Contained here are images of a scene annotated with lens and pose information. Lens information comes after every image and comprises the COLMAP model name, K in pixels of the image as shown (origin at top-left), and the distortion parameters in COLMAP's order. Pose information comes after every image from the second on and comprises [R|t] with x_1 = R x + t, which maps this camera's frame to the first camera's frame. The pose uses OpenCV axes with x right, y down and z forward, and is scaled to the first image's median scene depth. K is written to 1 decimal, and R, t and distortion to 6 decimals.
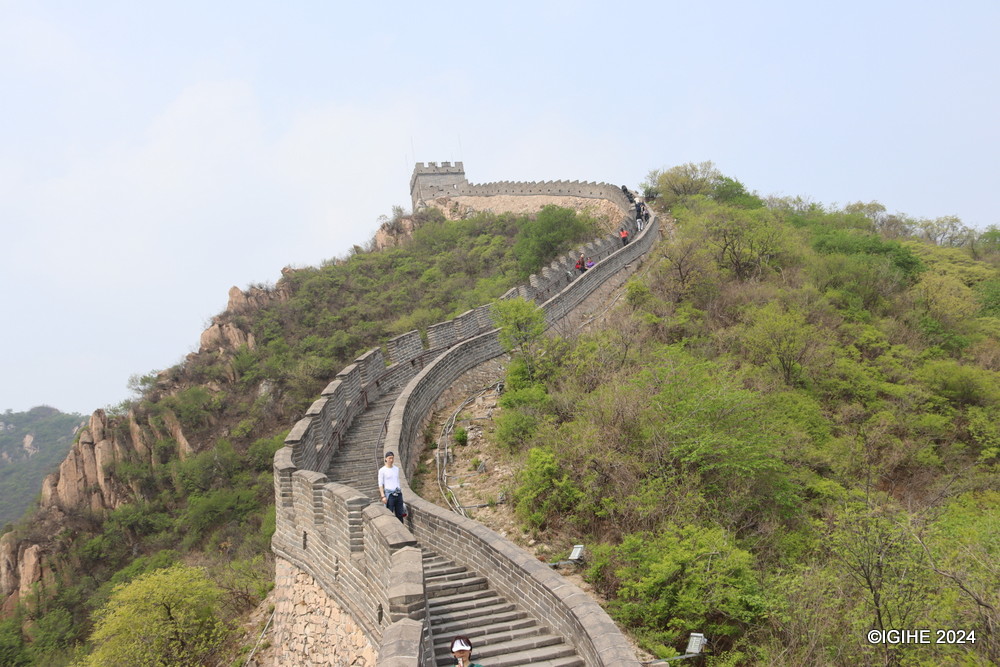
lens RADIAL K [[835.0, 0, 515.1], [0, 835.0, 324.8], [0, 0, 1]] dist [-0.167112, 0.144523]
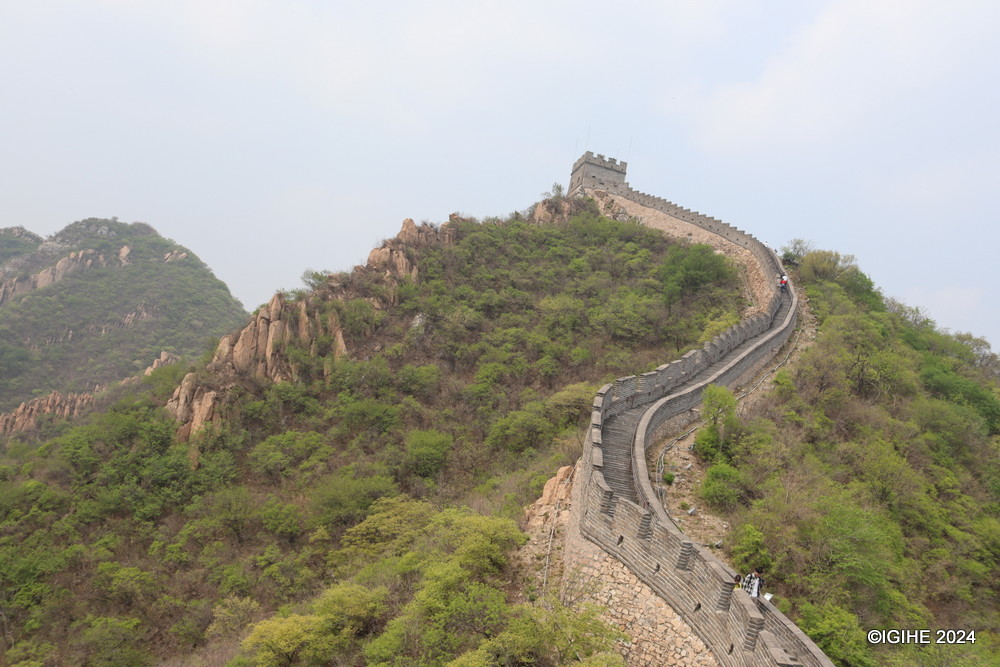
lens RADIAL K [[835.0, 0, 510.2], [0, 835.0, 324.8], [0, 0, 1]] dist [-0.167112, 0.144523]
pose [[0.943272, 0.325894, -0.063486, -0.094975], [-0.320978, 0.943978, 0.076668, -0.041668], [0.084915, -0.051941, 0.995033, -0.133822]]
